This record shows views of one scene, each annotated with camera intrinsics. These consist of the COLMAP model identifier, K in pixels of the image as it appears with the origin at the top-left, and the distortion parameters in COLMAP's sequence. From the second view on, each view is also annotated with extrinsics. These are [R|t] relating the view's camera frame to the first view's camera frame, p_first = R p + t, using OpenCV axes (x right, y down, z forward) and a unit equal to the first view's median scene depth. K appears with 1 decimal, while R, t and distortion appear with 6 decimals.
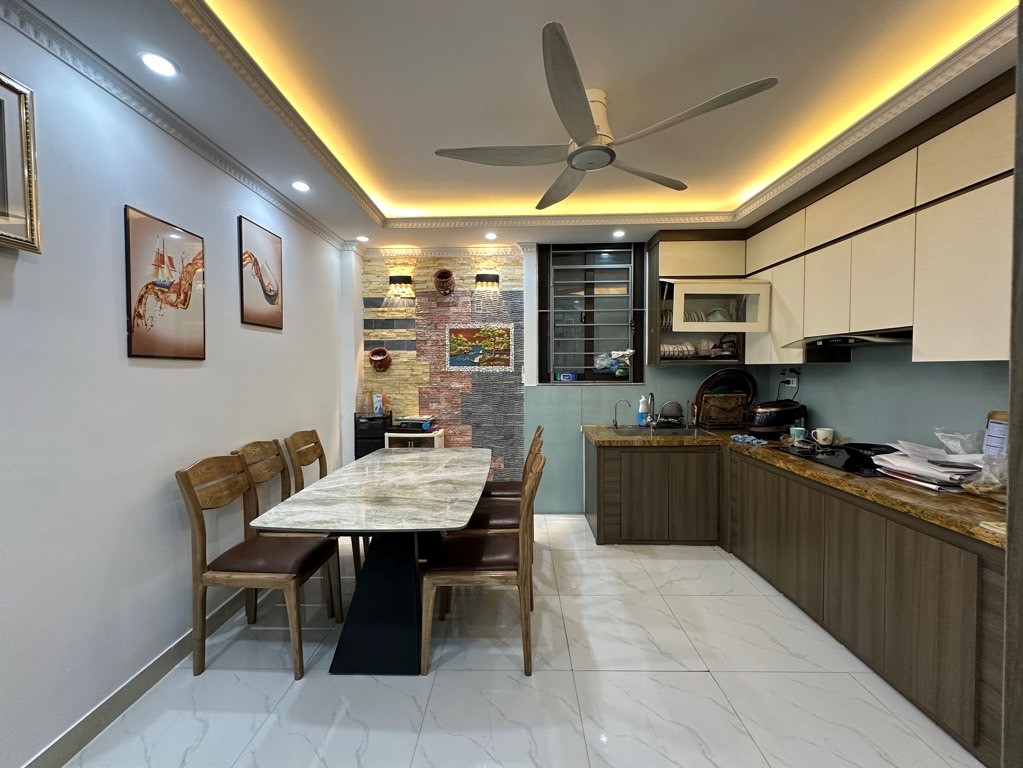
lens RADIAL K [[403.5, 0, 511.5], [0, 403.5, 384.0], [0, 0, 1]] dist [0.000849, 0.000068]
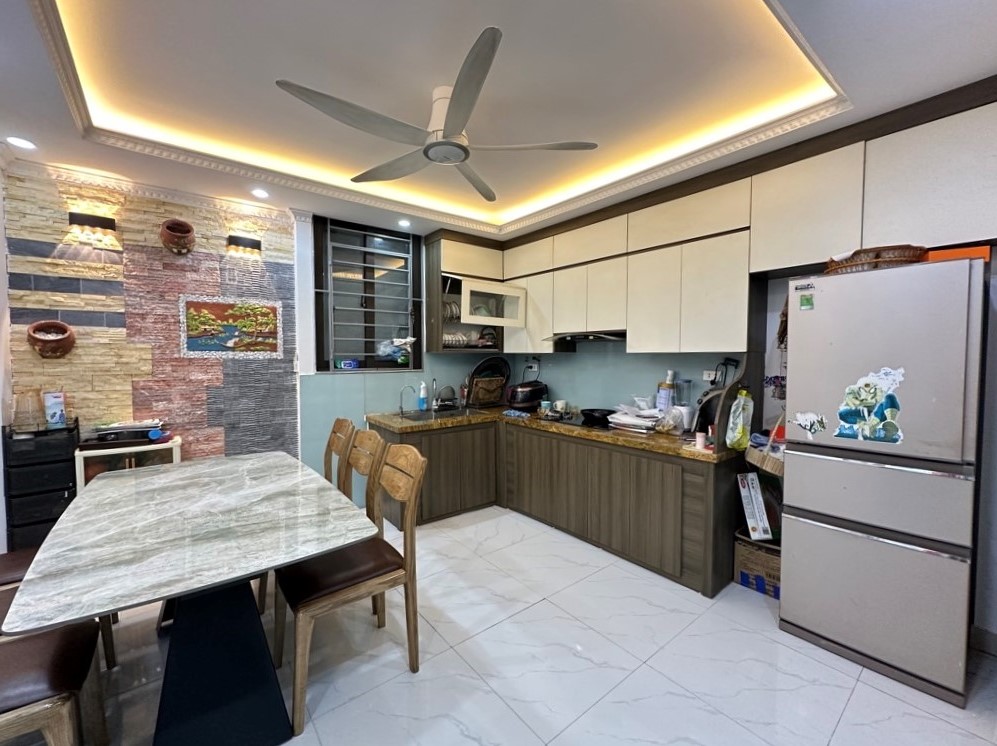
lens RADIAL K [[404.9, 0, 498.5], [0, 404.9, 373.0], [0, 0, 1]] dist [0.001347, 0.000351]
pose [[0.776062, -0.020557, 0.630322, -0.188260], [0.018096, 0.999783, 0.010327, -0.000906], [-0.630397, 0.003392, 0.776265, 0.055080]]
